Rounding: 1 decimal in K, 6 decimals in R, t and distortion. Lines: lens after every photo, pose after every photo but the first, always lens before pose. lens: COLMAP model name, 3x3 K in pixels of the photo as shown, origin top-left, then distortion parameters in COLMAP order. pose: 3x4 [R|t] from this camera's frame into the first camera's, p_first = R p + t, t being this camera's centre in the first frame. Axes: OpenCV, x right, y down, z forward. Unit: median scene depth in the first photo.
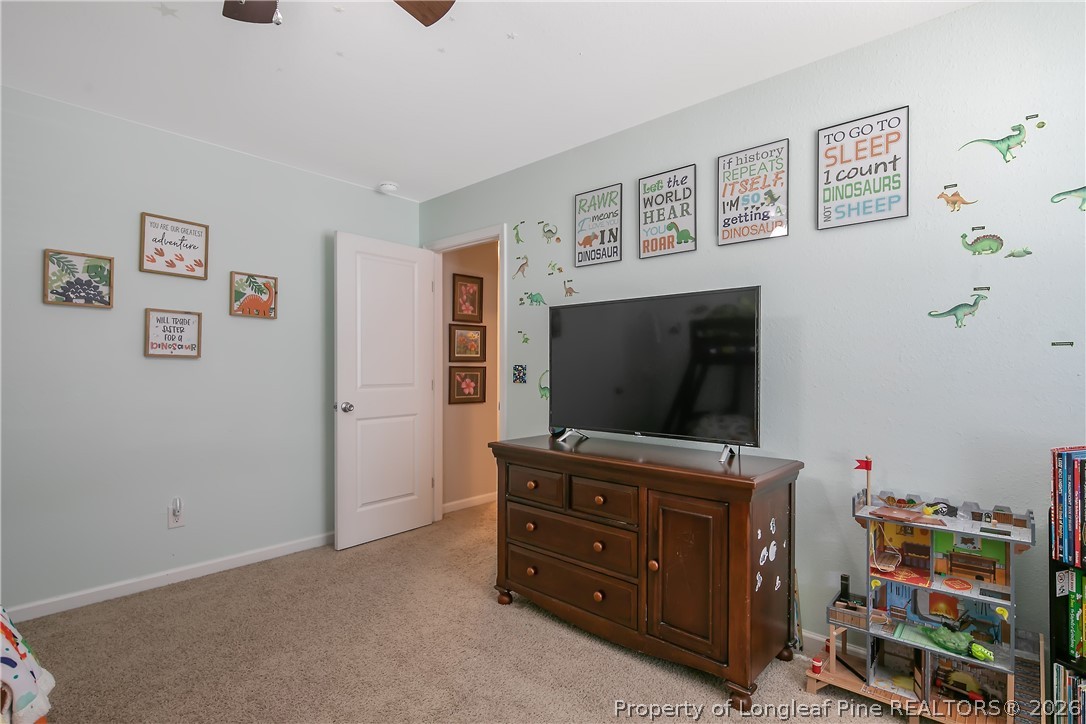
lens RADIAL K [[530.7, 0, 542.5], [0, 530.7, 365.9], [0, 0, 1]] dist [0.005469, -0.005137]
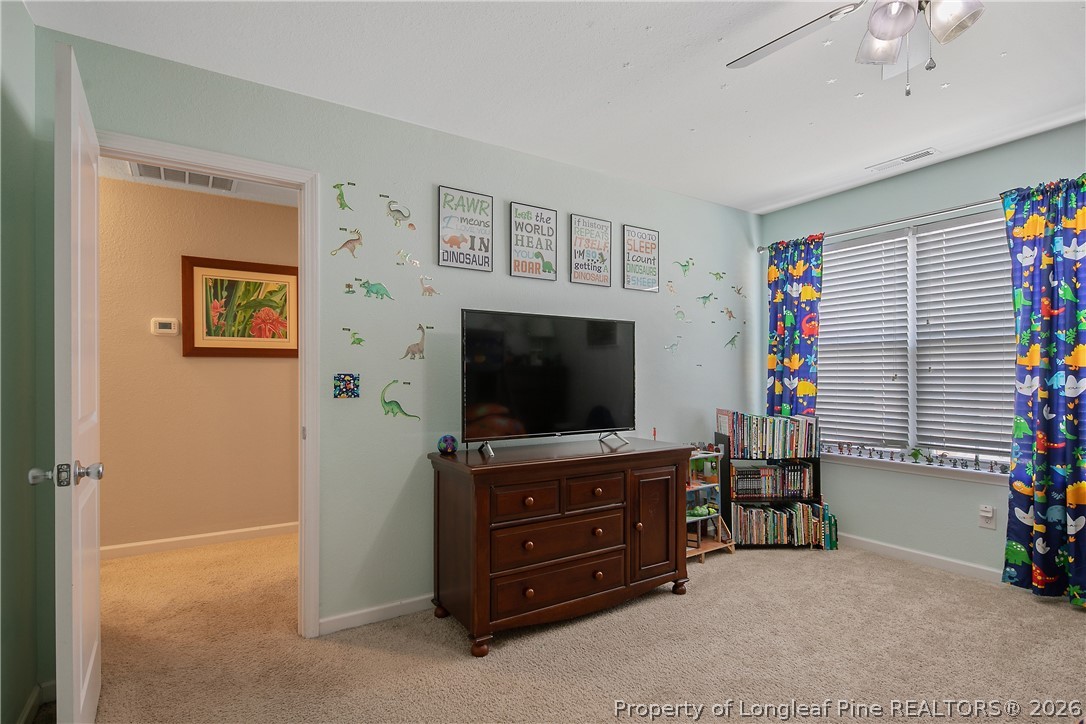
lens RADIAL K [[530.7, 0, 551.3], [0, 530.7, 372.4], [0, 0, 1]] dist [0.005469, -0.005137]
pose [[0.261706, 0.008810, 0.965107, -0.861080], [-0.000639, 0.999960, -0.008954, 0.003897], [-0.965147, 0.001726, 0.261701, 0.664530]]
